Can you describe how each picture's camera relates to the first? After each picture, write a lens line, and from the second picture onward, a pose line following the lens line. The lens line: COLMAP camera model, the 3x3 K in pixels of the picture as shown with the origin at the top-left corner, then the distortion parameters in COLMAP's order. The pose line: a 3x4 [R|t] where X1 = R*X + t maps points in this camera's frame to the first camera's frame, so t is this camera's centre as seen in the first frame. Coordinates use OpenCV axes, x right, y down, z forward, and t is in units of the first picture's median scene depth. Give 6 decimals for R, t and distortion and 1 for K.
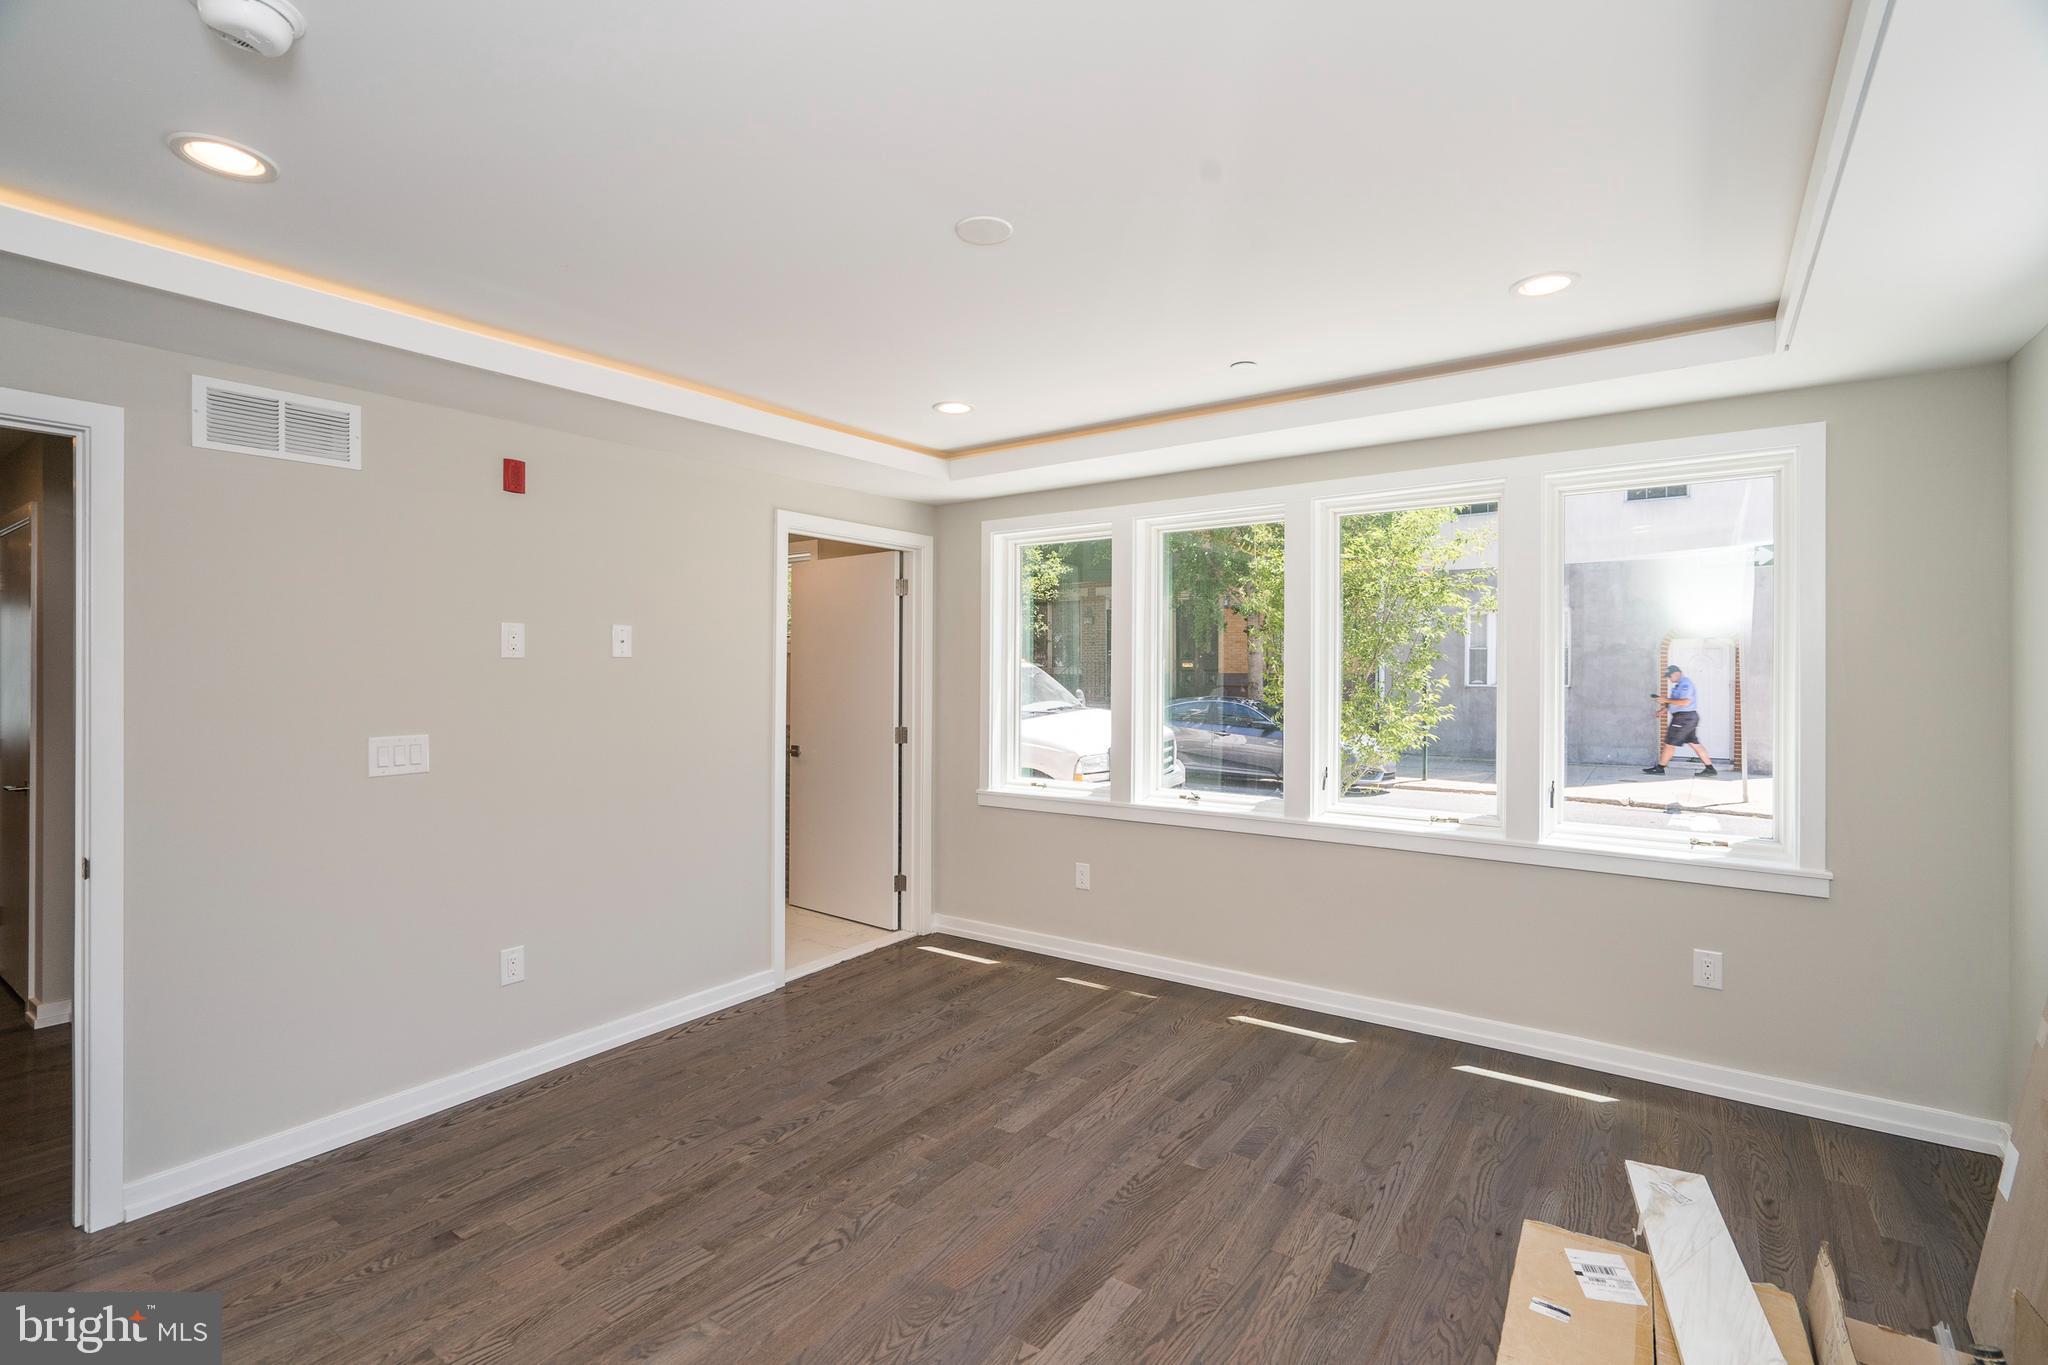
lens RADIAL K [[940.5, 0, 1018.5], [0, 940.5, 675.0], [0, 0, 1]] dist [-0.001475, 0.000422]
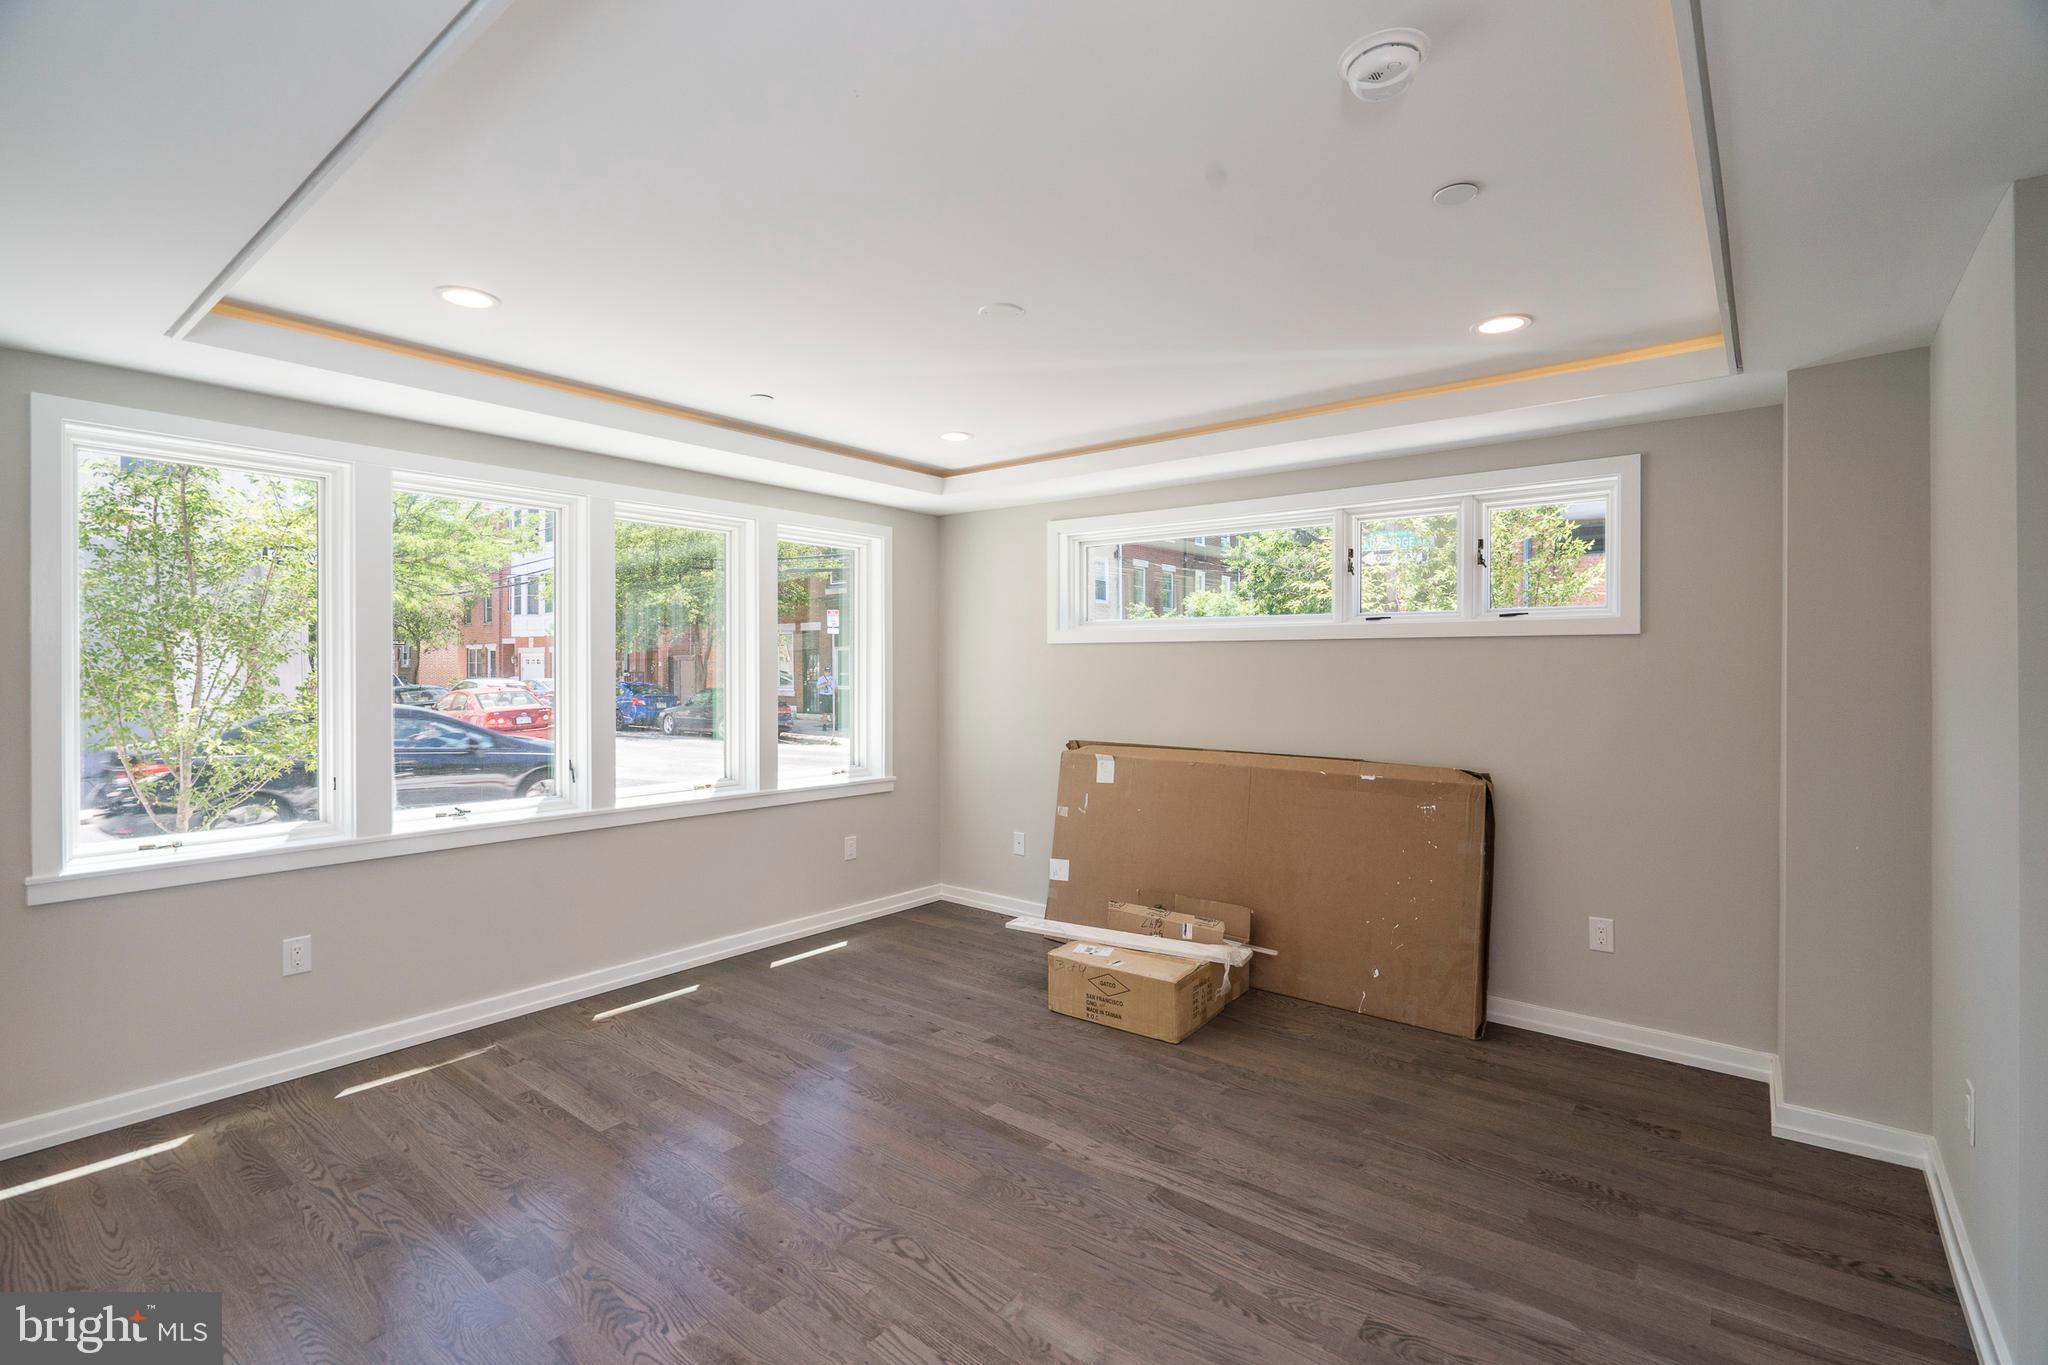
lens RADIAL K [[940.5, 0, 1019.0], [0, 940.5, 676.3], [0, 0, 1]] dist [-0.001475, 0.000422]
pose [[0.053558, -0.008991, 0.998524, -0.794028], [0.001916, 0.999959, 0.008901, -0.000630], [-0.998563, 0.001437, 0.053573, 0.554203]]
